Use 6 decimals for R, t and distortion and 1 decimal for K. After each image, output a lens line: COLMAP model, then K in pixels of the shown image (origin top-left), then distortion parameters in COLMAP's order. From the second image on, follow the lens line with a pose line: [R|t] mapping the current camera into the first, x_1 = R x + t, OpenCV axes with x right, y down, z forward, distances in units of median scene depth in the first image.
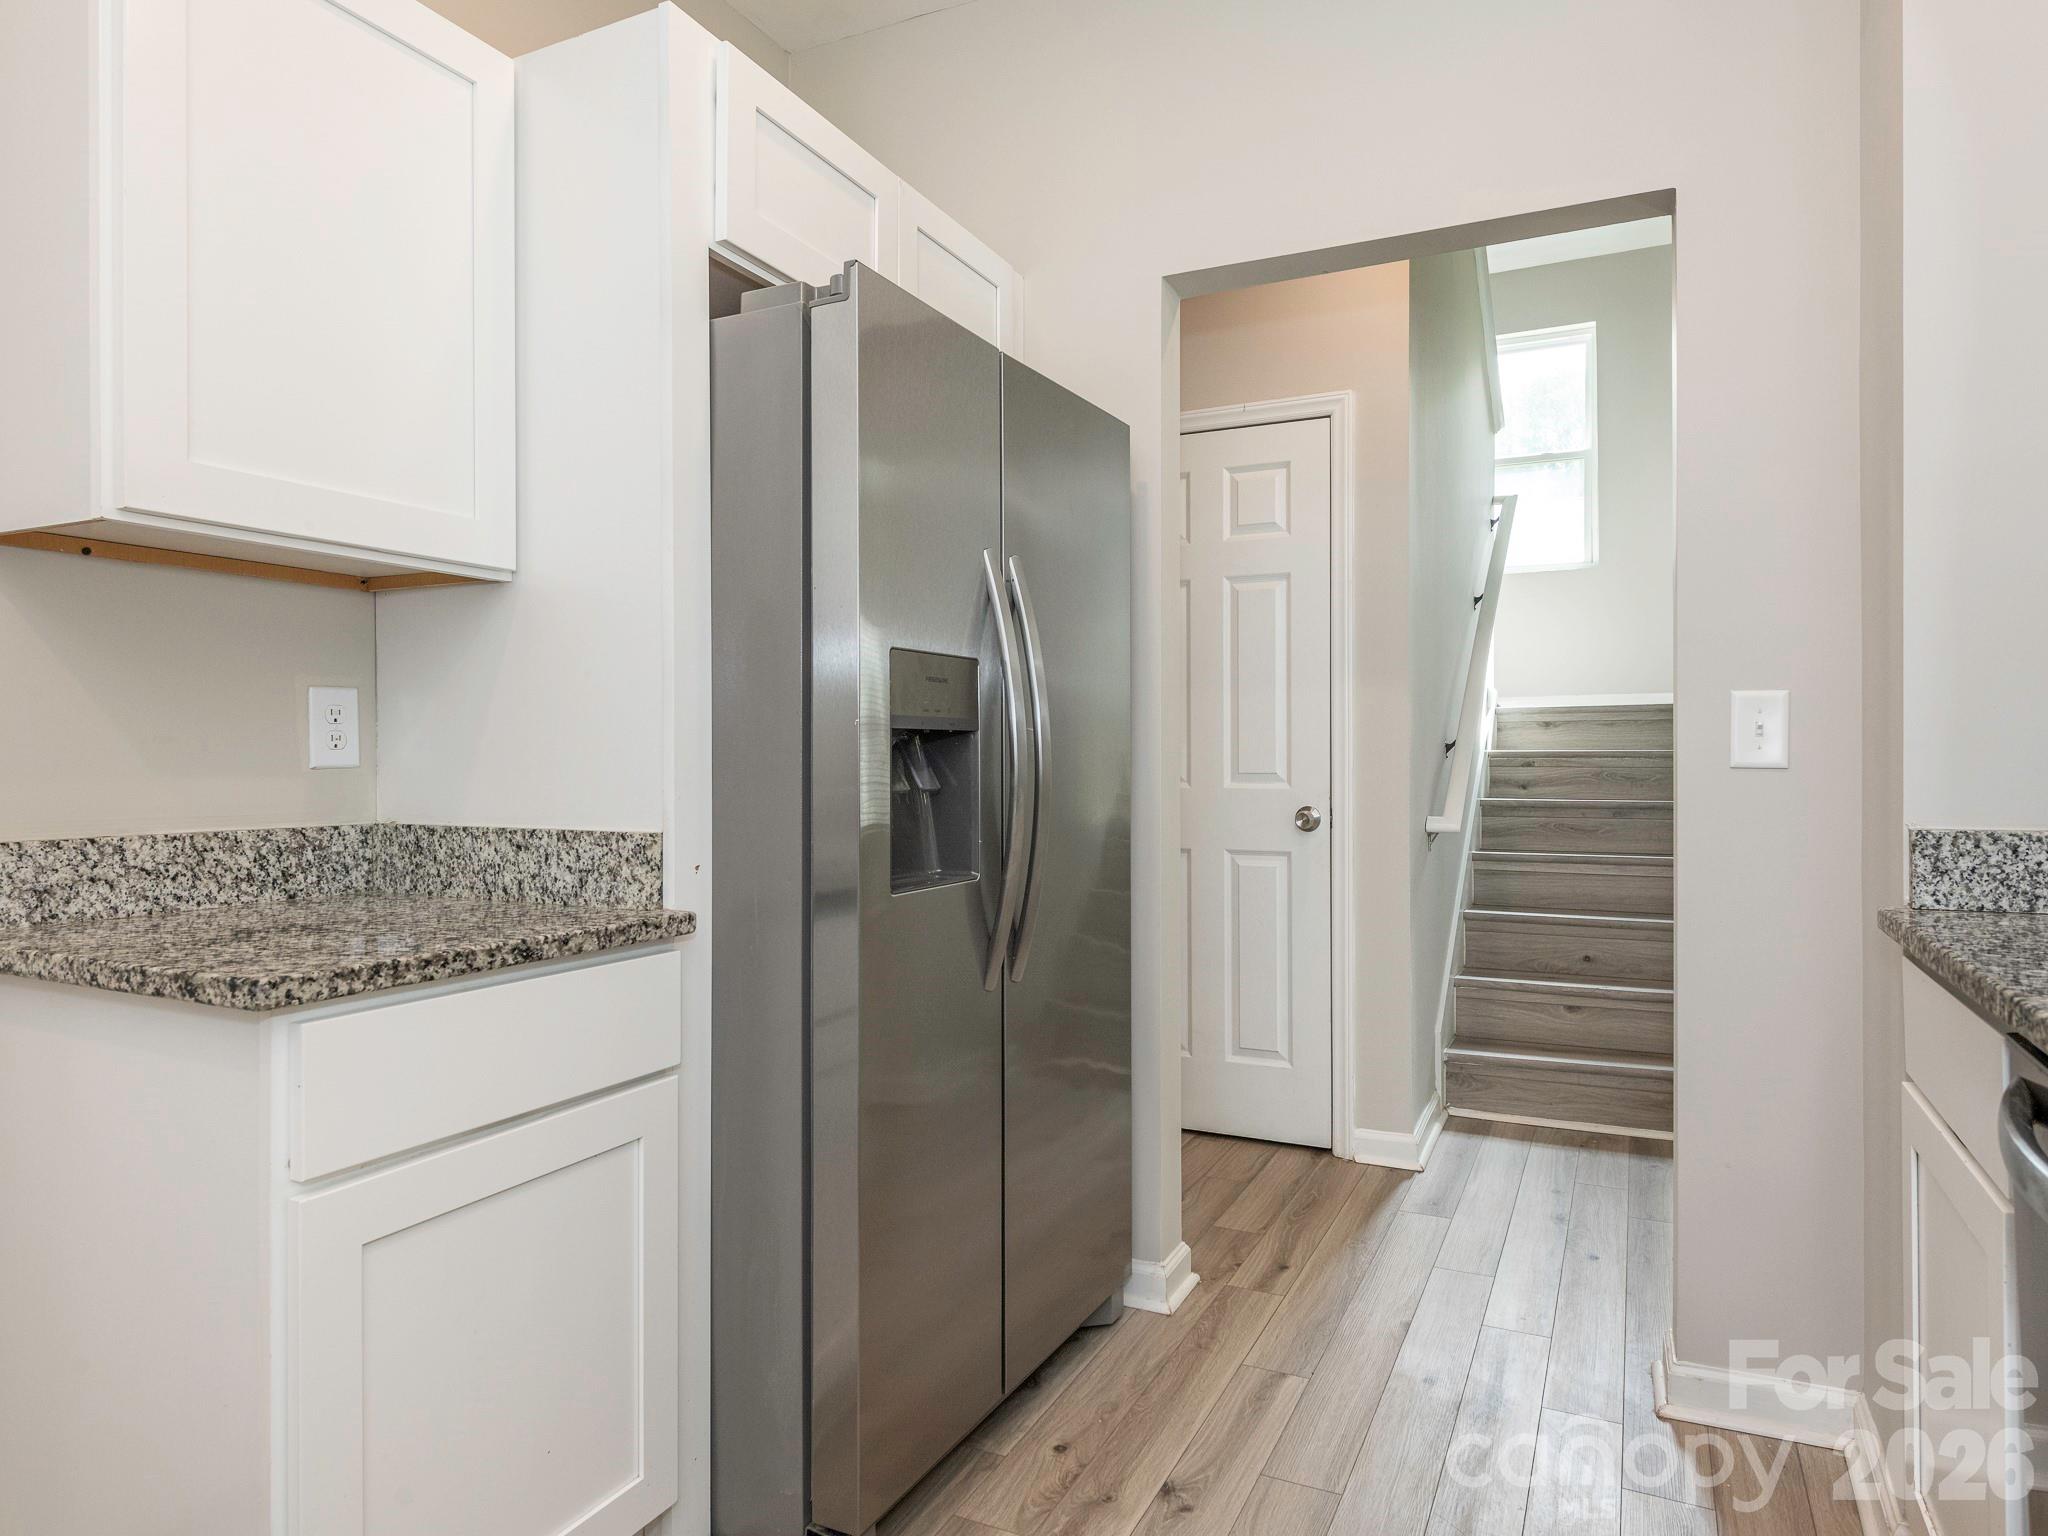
lens RADIAL K [[1219.9, 0, 1035.7], [0, 1219.9, 759.5], [0, 0, 1]] dist [0.002928, 0.000611]
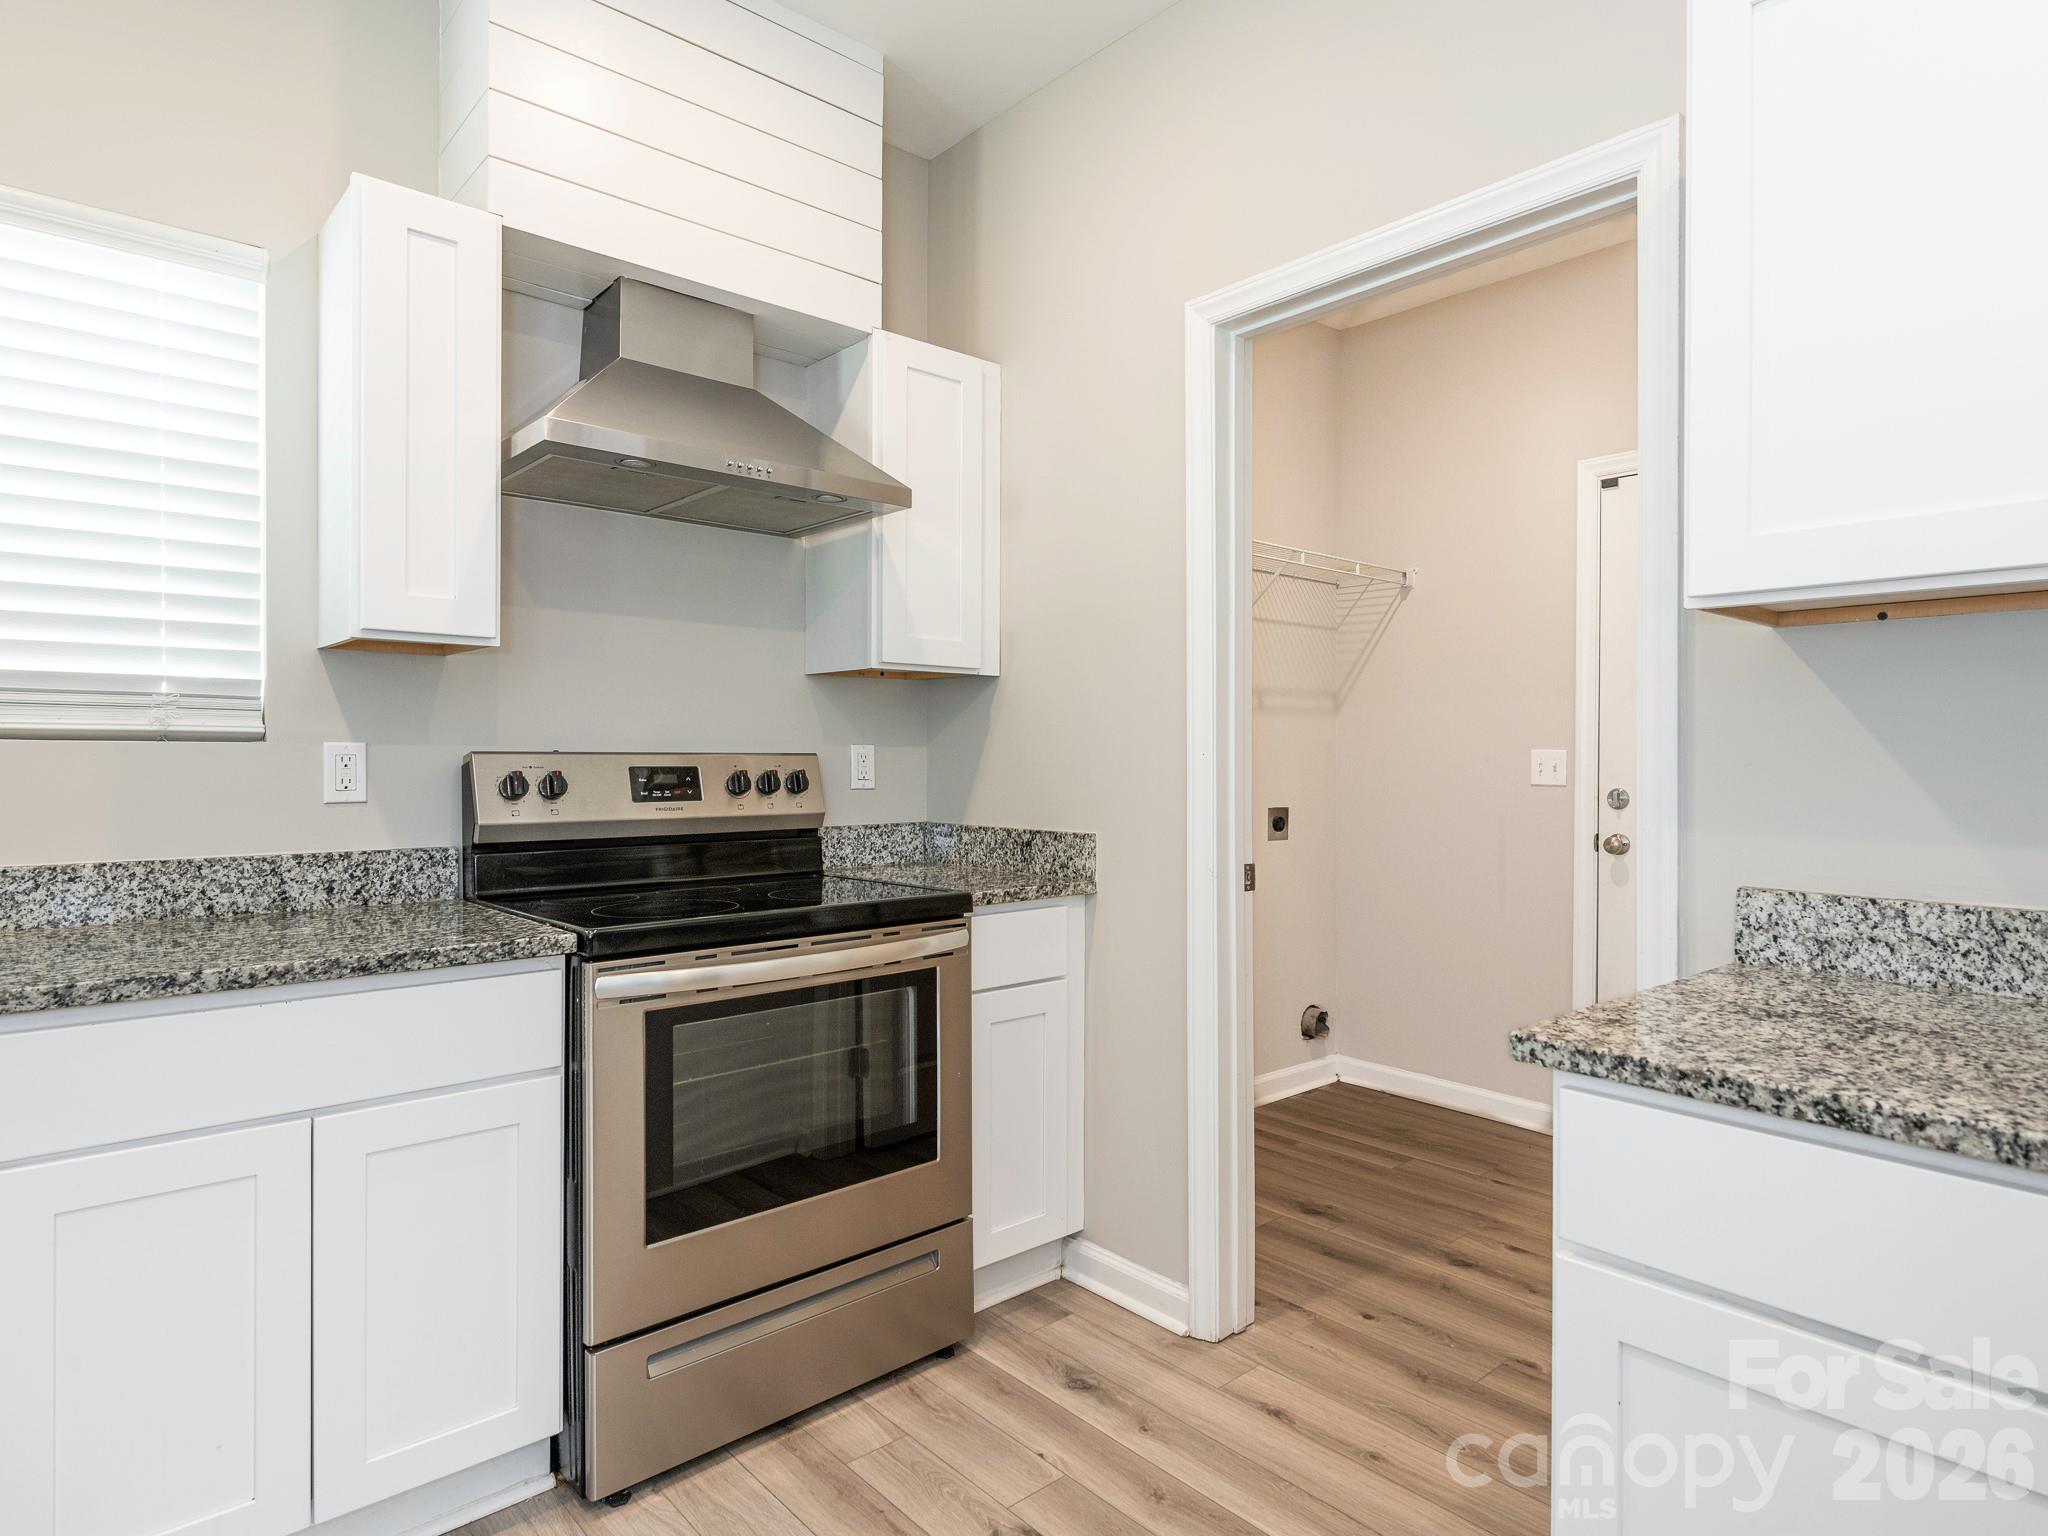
lens RADIAL K [[1176.1, 0, 1084.8], [0, 1176.1, 764.6], [0, 0, 1]] dist [0.000032, -0.002184]
pose [[-0.366348, 0.008896, -0.930435, 0.364684], [-0.004285, 0.999928, 0.011247, -0.053629], [0.930468, 0.008108, -0.366283, 0.728098]]
